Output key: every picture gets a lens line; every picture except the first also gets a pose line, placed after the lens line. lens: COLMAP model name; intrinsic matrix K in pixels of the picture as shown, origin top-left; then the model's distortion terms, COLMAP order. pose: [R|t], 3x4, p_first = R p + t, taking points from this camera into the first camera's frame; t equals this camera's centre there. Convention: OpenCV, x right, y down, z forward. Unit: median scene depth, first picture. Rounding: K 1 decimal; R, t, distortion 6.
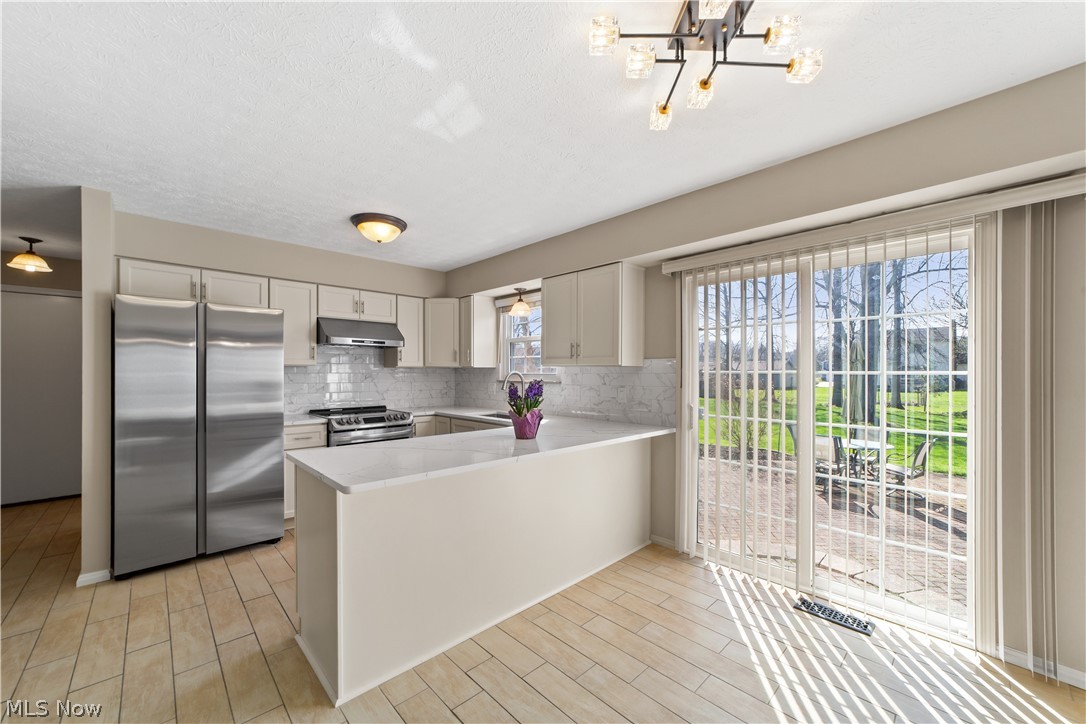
lens RADIAL K [[420.0, 0, 543.5], [0, 420.0, 370.5], [0, 0, 1]] dist [0.000099, 0.001029]
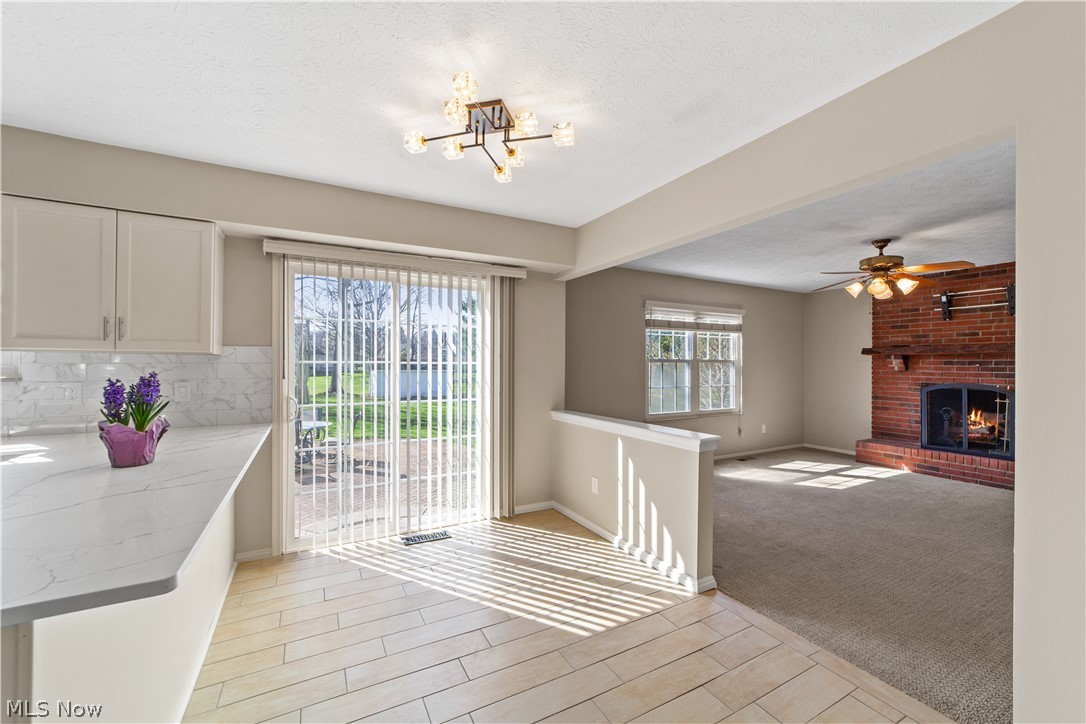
lens RADIAL K [[420.0, 0, 540.2], [0, 420.0, 362.0], [0, 0, 1]] dist [0.000099, 0.001029]
pose [[0.283233, 0.002515, 0.959048, -0.493623], [-0.009647, 0.999953, 0.000226, -0.002451], [-0.959003, -0.009316, 0.283244, 0.231034]]
